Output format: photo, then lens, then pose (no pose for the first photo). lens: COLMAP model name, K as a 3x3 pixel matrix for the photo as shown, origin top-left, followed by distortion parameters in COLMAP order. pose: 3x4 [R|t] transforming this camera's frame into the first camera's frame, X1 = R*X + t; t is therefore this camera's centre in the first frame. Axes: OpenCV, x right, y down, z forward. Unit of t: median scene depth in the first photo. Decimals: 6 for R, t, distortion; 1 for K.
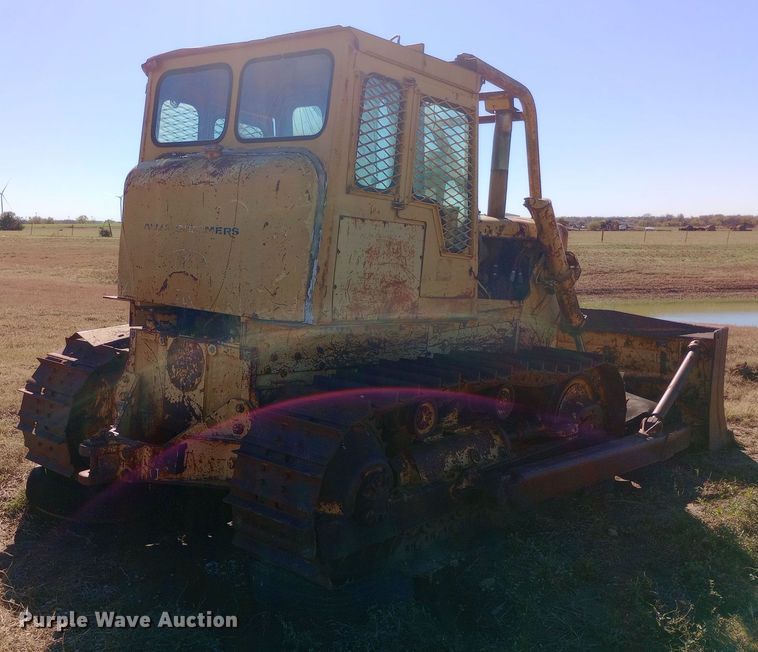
lens RADIAL K [[817.5, 0, 319.8], [0, 817.5, 318.4], [0, 0, 1]] dist [0.088162, 0.000000]
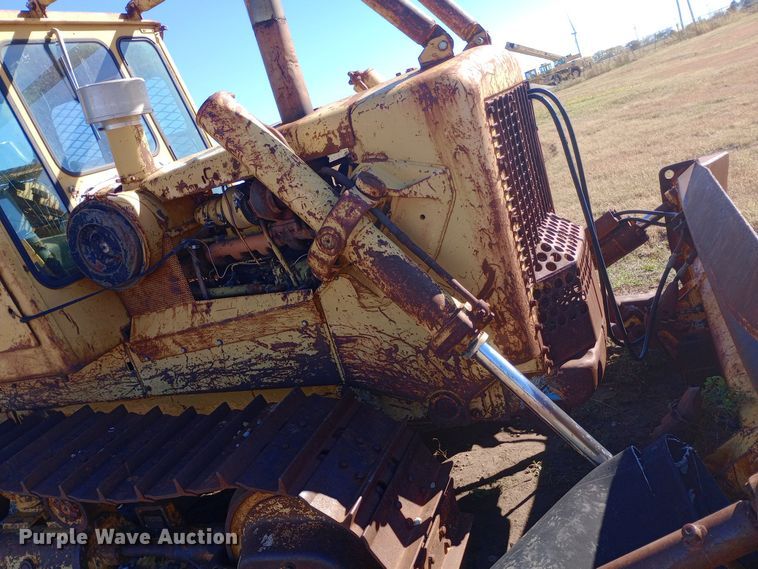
lens RADIAL K [[630.5, 0, 374.1], [0, 630.5, 281.5], [0, 0, 1]] dist [0.071214, -0.127540]
pose [[0.320659, 0.089993, -0.942910, 0.845665], [0.228262, 0.958796, 0.169135, -0.112456], [0.919279, -0.269466, 0.286904, 1.255216]]
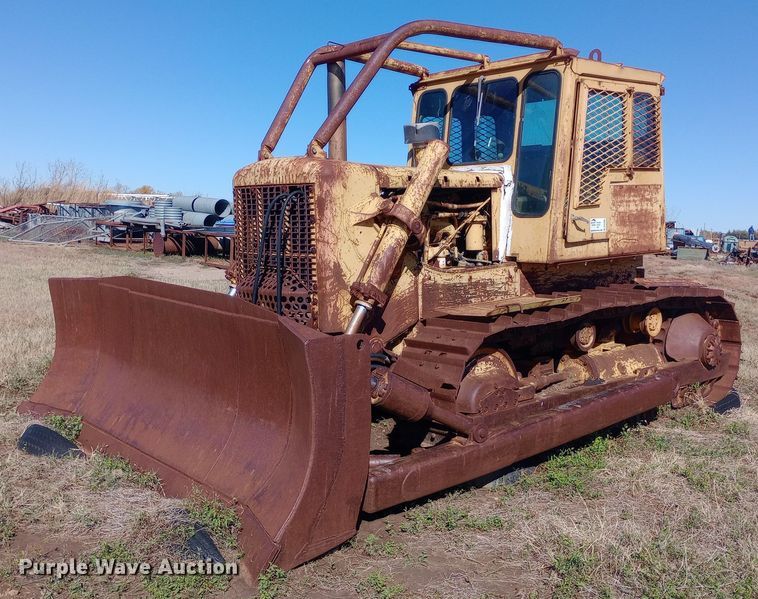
lens RADIAL K [[798.1, 0, 377.0], [0, 798.1, 277.4], [0, 0, 1]] dist [0.050432, 0.000000]
pose [[-0.991024, -0.057329, 0.120767, 0.074276], [-0.034750, 0.982799, 0.181378, -0.233767], [-0.129088, 0.175553, -0.975970, 2.654870]]
